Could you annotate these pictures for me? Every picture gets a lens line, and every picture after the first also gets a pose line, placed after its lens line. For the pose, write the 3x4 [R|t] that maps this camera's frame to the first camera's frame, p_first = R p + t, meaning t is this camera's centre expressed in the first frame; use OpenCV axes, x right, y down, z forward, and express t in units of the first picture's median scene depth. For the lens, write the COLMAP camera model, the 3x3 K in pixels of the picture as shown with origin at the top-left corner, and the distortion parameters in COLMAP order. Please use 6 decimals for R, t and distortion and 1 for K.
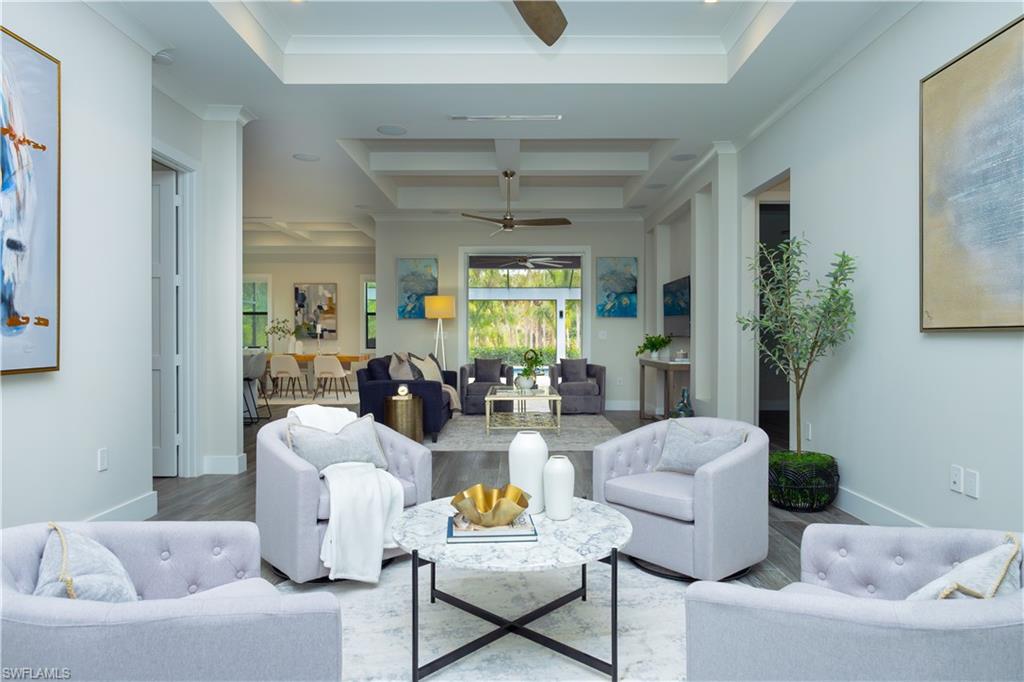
lens RADIAL K [[624.5, 0, 512.9], [0, 624.5, 336.7], [0, 0, 1]] dist [0.005008, 0.000936]
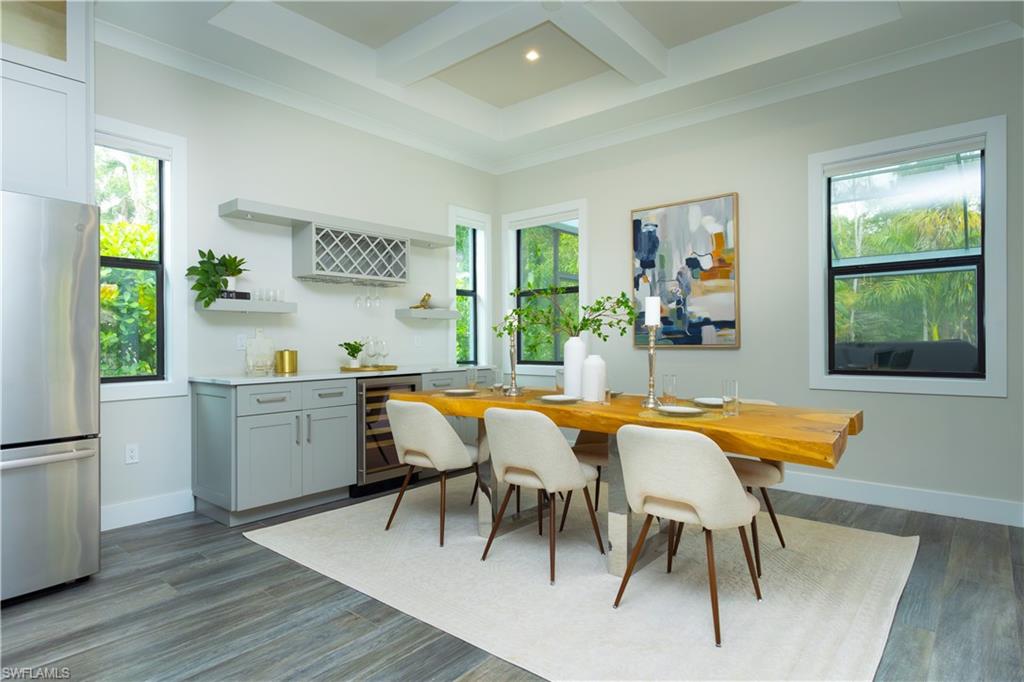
lens RADIAL K [[554.4, 0, 512.0], [0, 554.4, 341.0], [0, 0, 1]] dist [0.004753, 0.001623]
pose [[0.765092, -0.002815, -0.643915, -0.246769], [0.004879, 0.999987, 0.001426, -0.000333], [0.643902, -0.004232, 0.765096, 0.943282]]
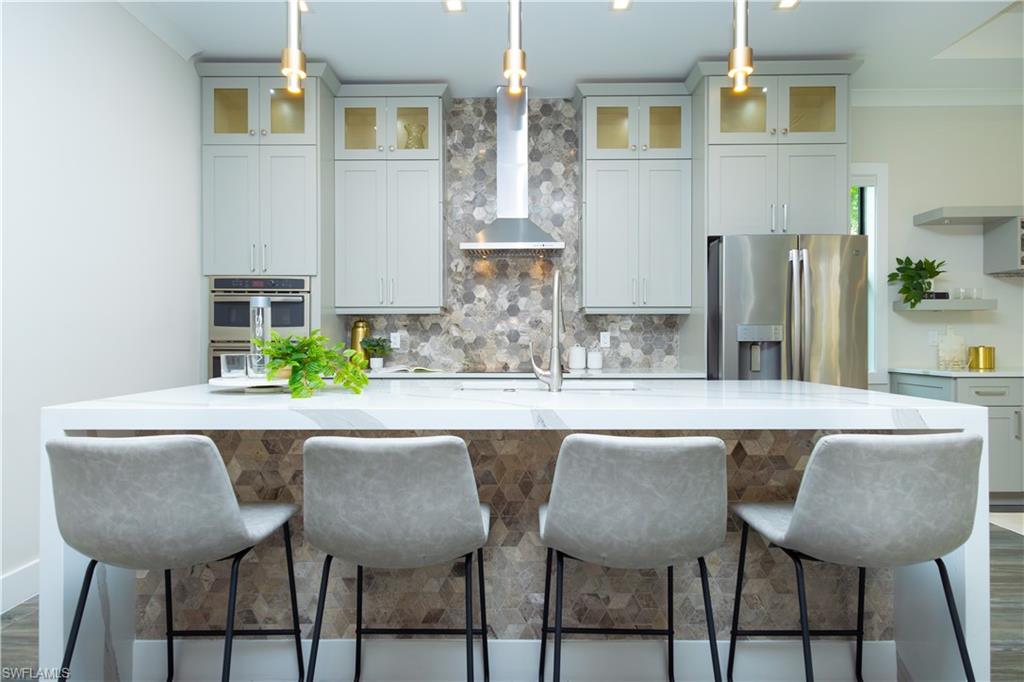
lens RADIAL K [[554.4, 0, 512.0], [0, 554.4, 341.0], [0, 0, 1]] dist [0.004753, 0.001623]
pose [[-0.001275, 0.000907, -0.999999, -0.217133], [0.001682, 0.999998, 0.000905, 0.001138], [0.999998, -0.001681, -0.001276, 0.789141]]
